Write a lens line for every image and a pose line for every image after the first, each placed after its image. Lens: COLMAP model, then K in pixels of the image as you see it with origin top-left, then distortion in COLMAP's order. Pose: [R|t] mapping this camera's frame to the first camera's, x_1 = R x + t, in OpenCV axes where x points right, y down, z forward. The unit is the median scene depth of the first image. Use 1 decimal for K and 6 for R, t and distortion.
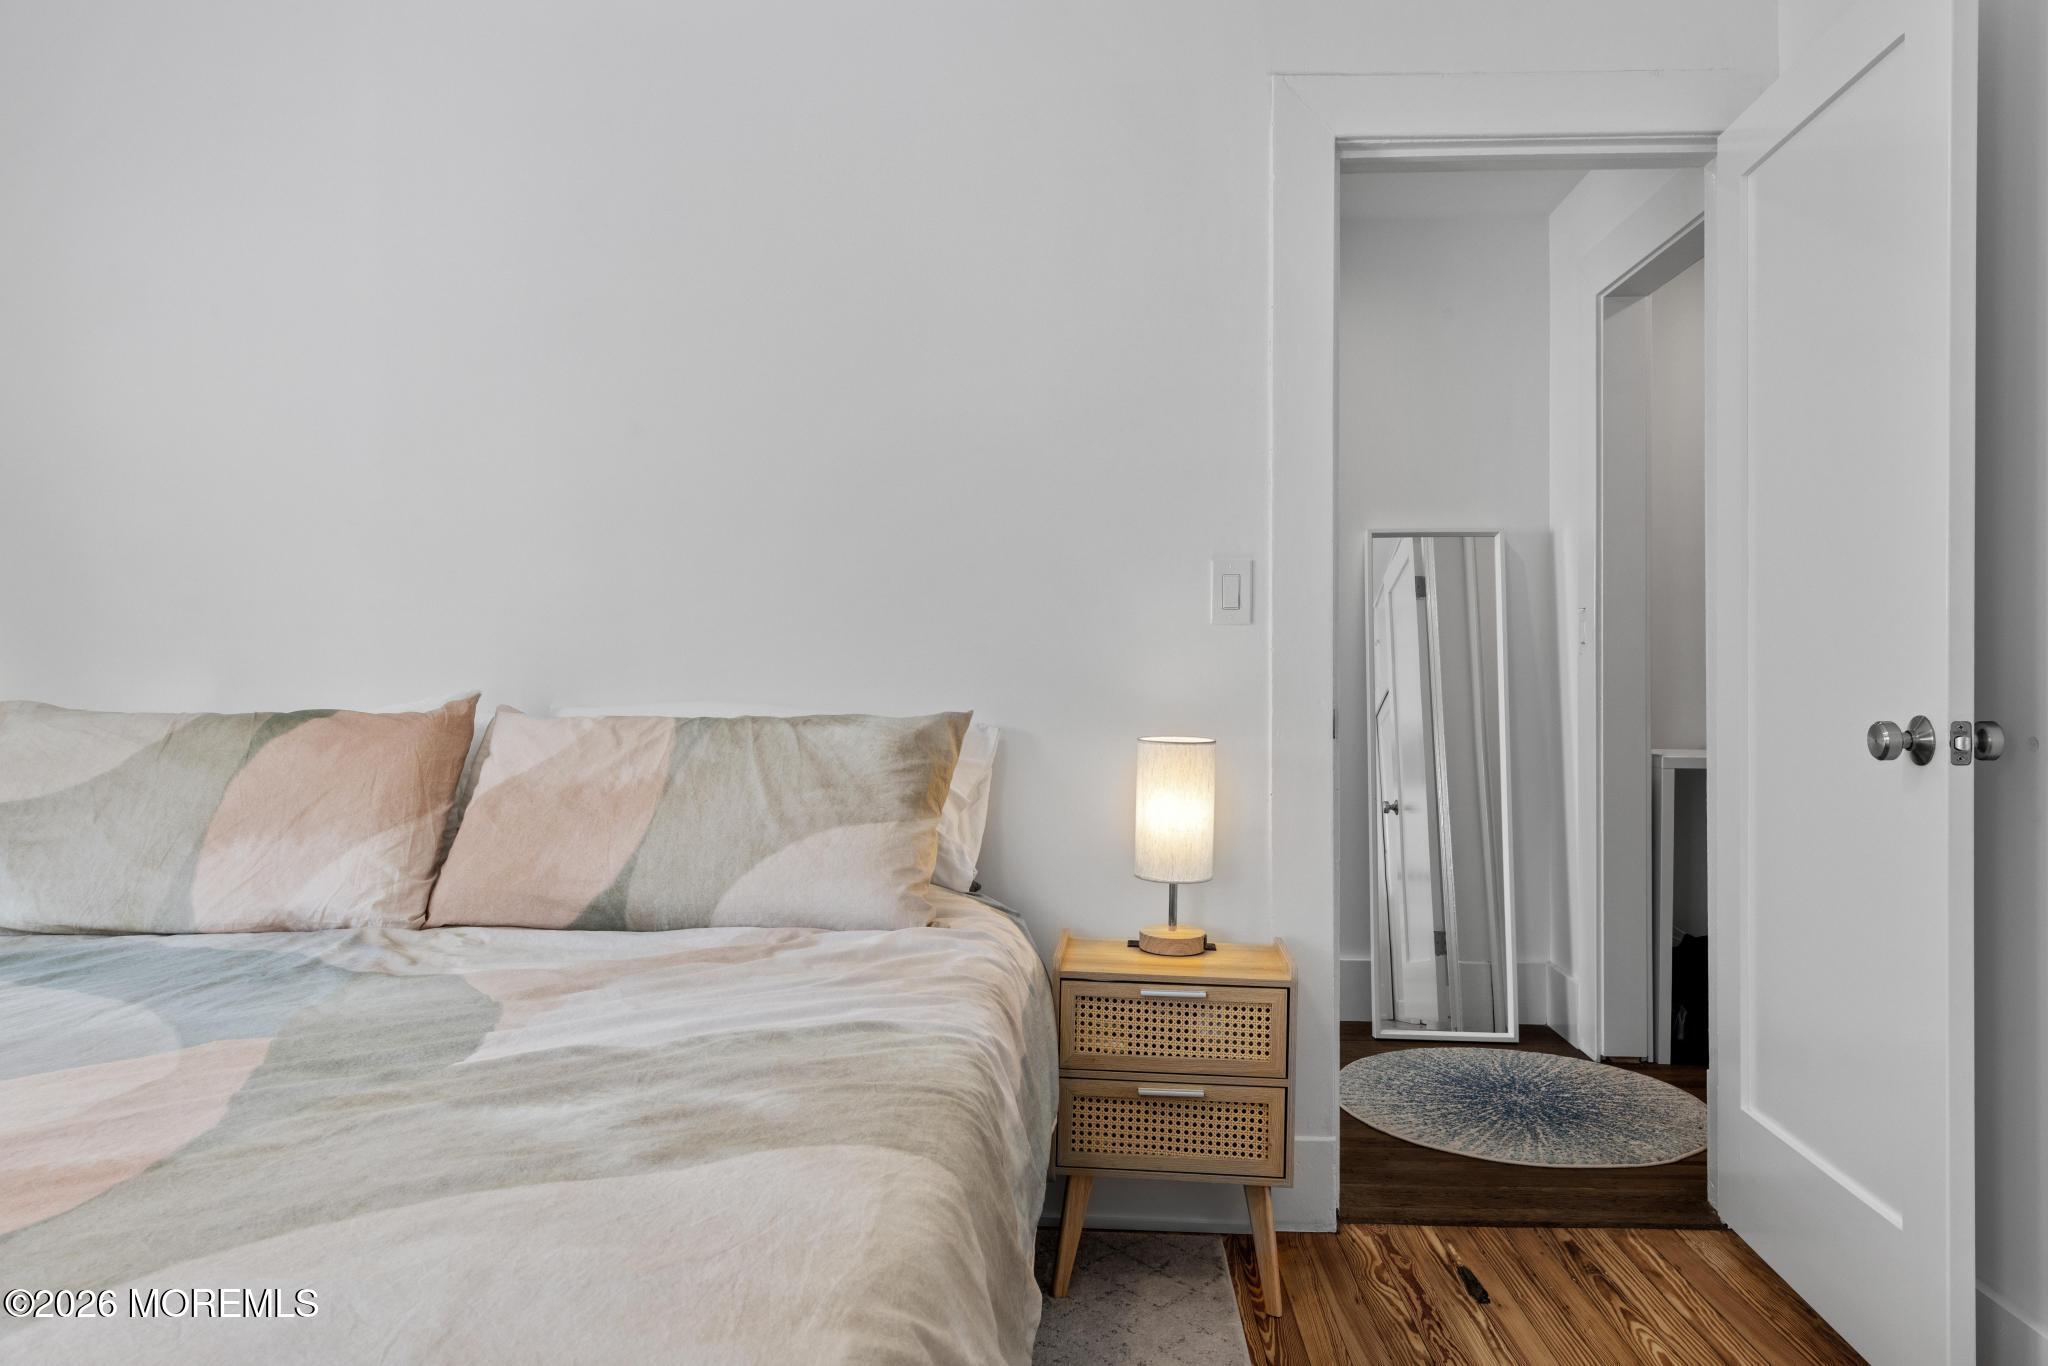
lens RADIAL K [[1338.7, 0, 1050.9], [0, 1338.7, 686.7], [0, 0, 1]] dist [0.001129, -0.000341]
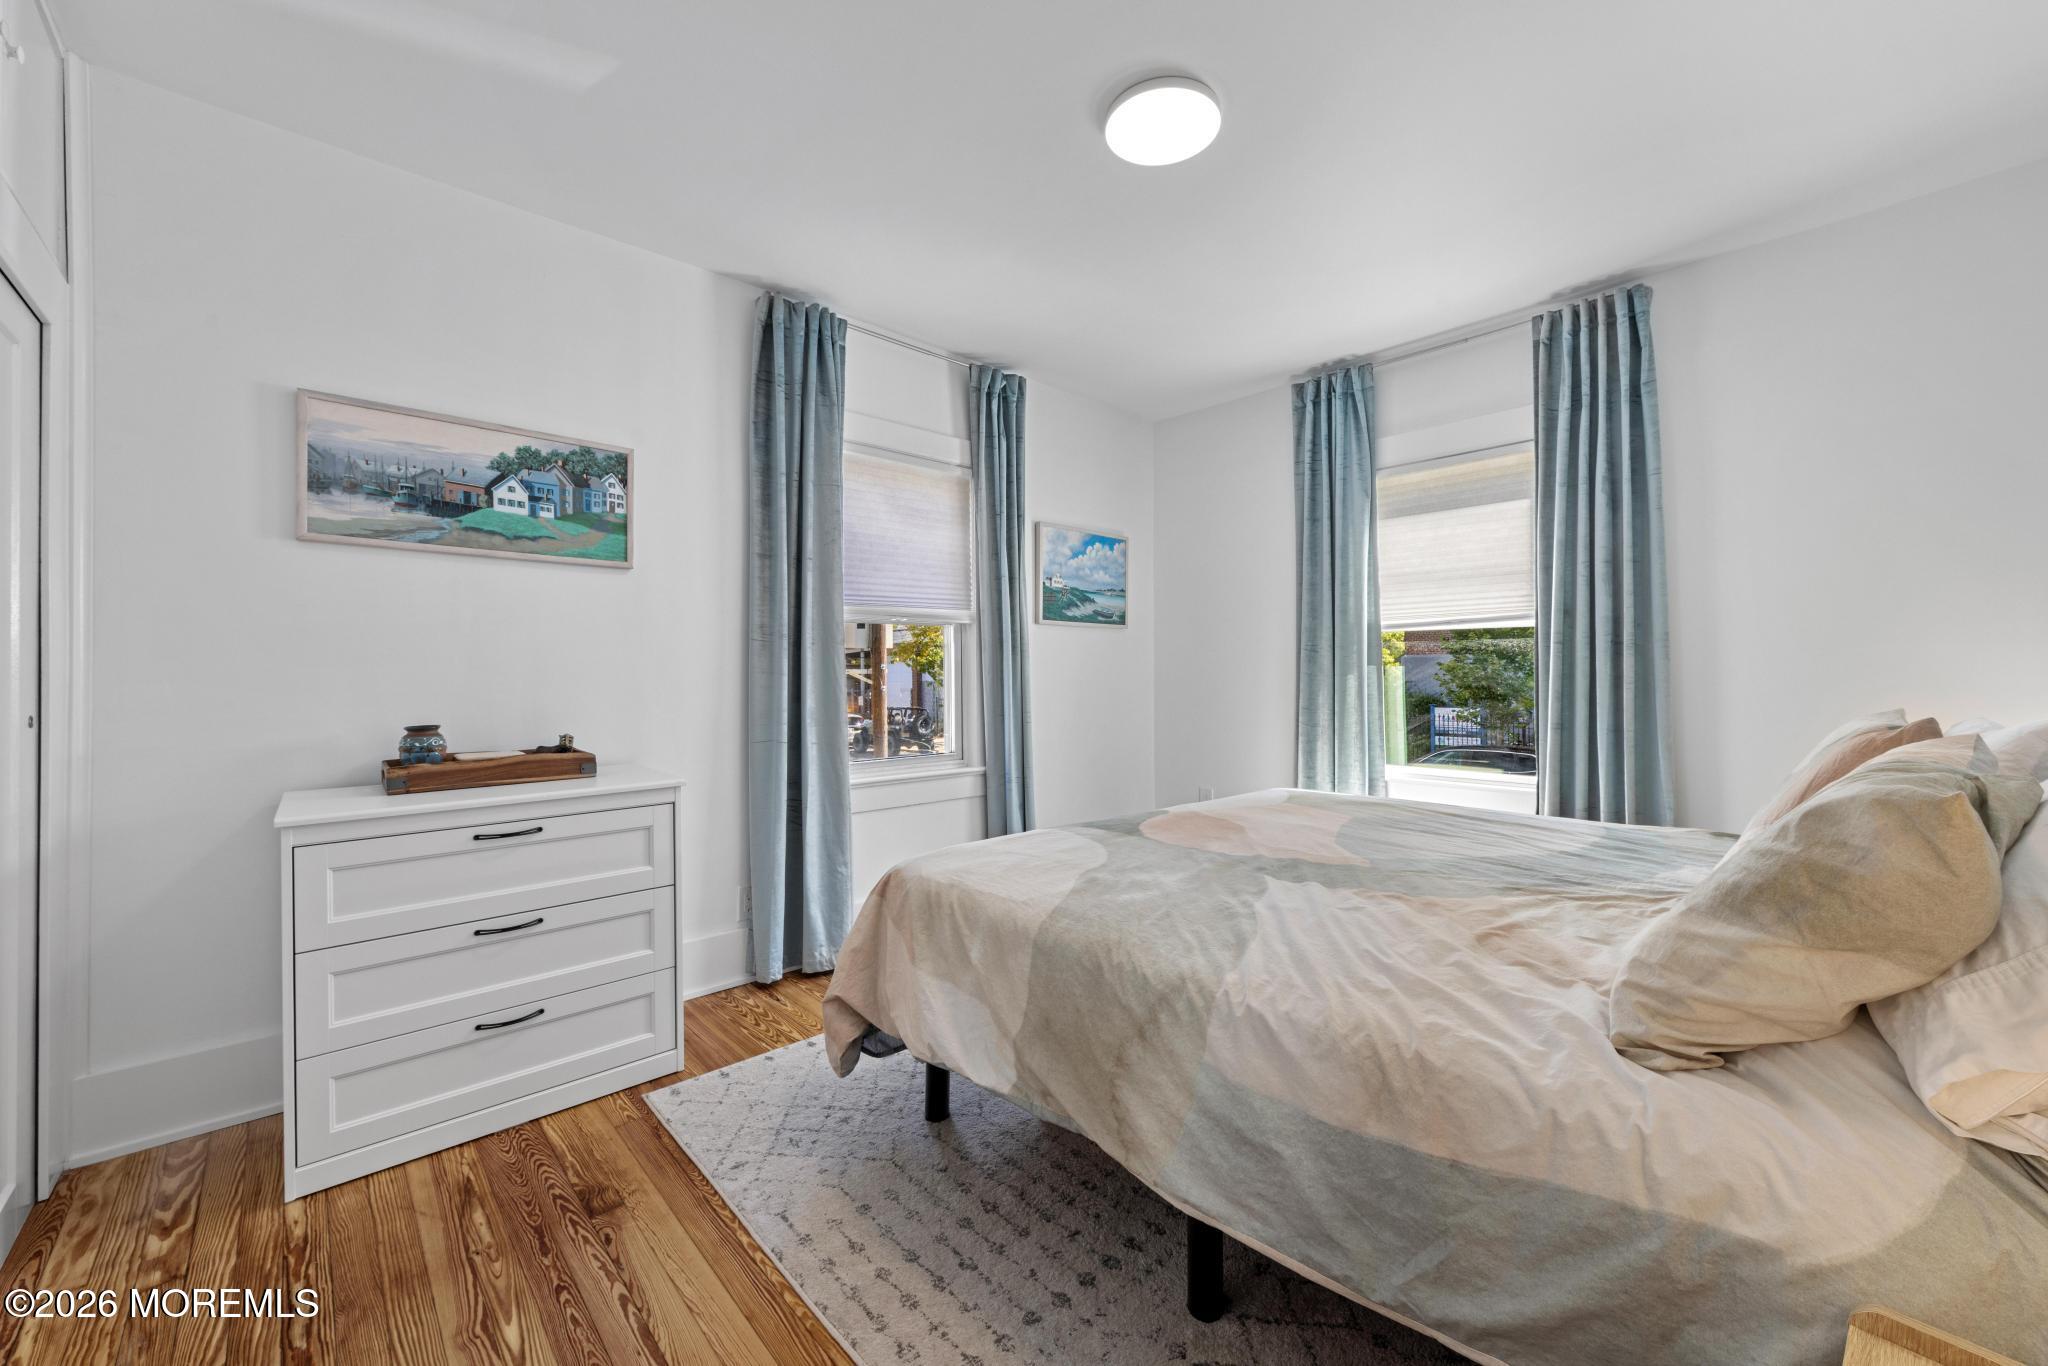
lens RADIAL K [[792.0, 0, 1029.6], [0, 792.0, 672.6], [0, 0, 1]] dist [-0.000045, -0.000057]
pose [[-0.716599, 0.006831, -0.697451, 0.429291], [0.002859, 0.999972, 0.006857, -0.032247], [0.697479, 0.002920, -0.716599, 0.993140]]
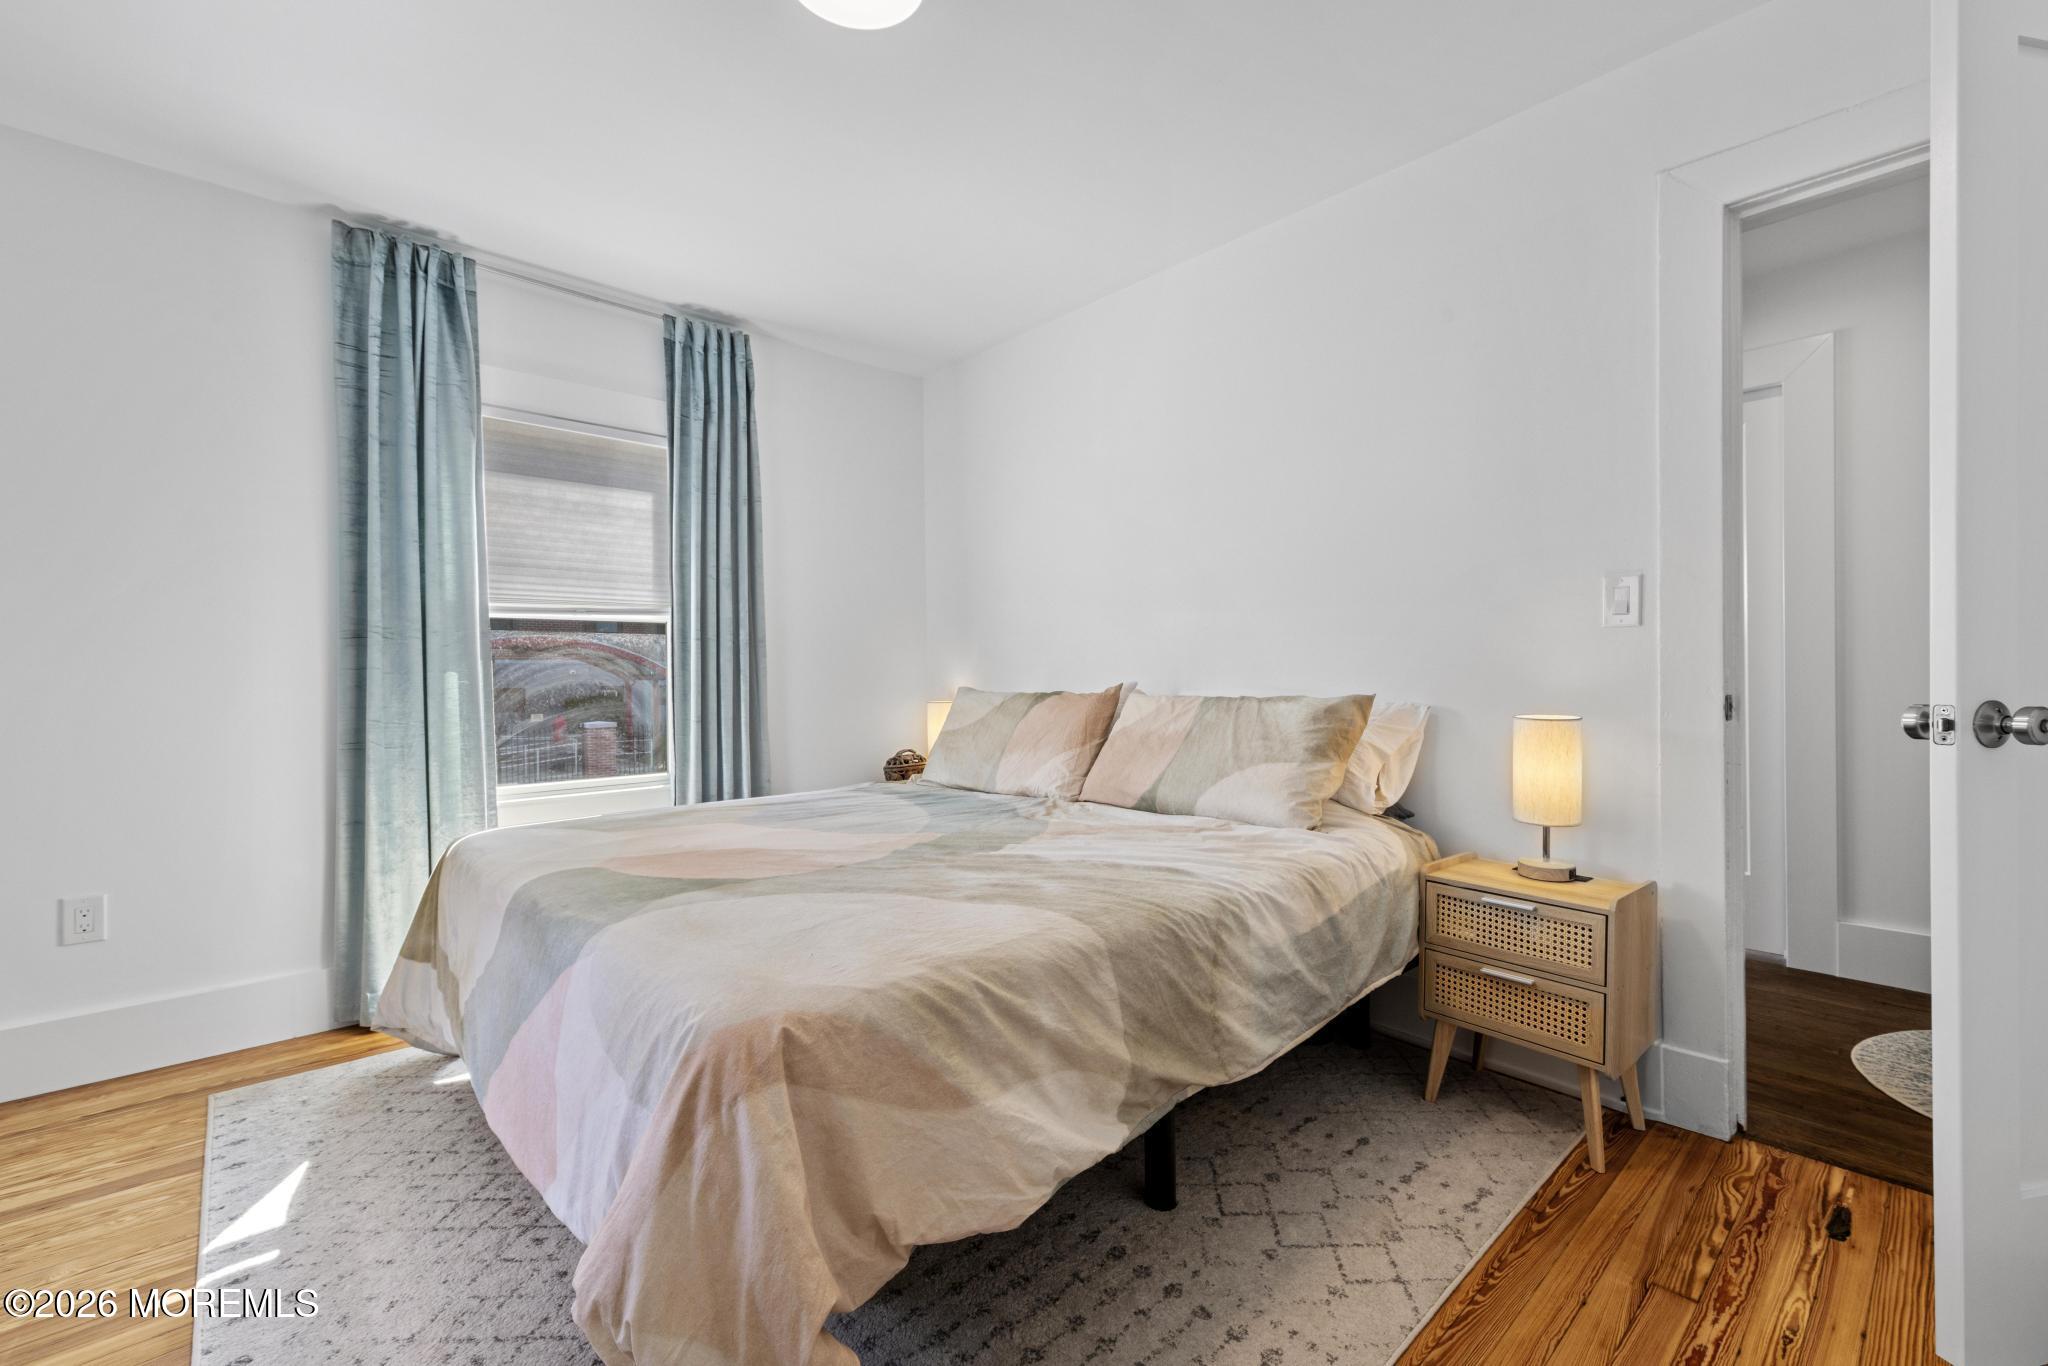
lens RADIAL K [[876.2, 0, 1036.1], [0, 876.2, 686.9], [0, 0, 1]] dist [0.000296, -0.000067]
pose [[0.708777, 0.001465, -0.705431, 0.376403], [0.004968, 0.999963, 0.007069, 0.001320], [0.705415, -0.008515, 0.708743, 0.037584]]
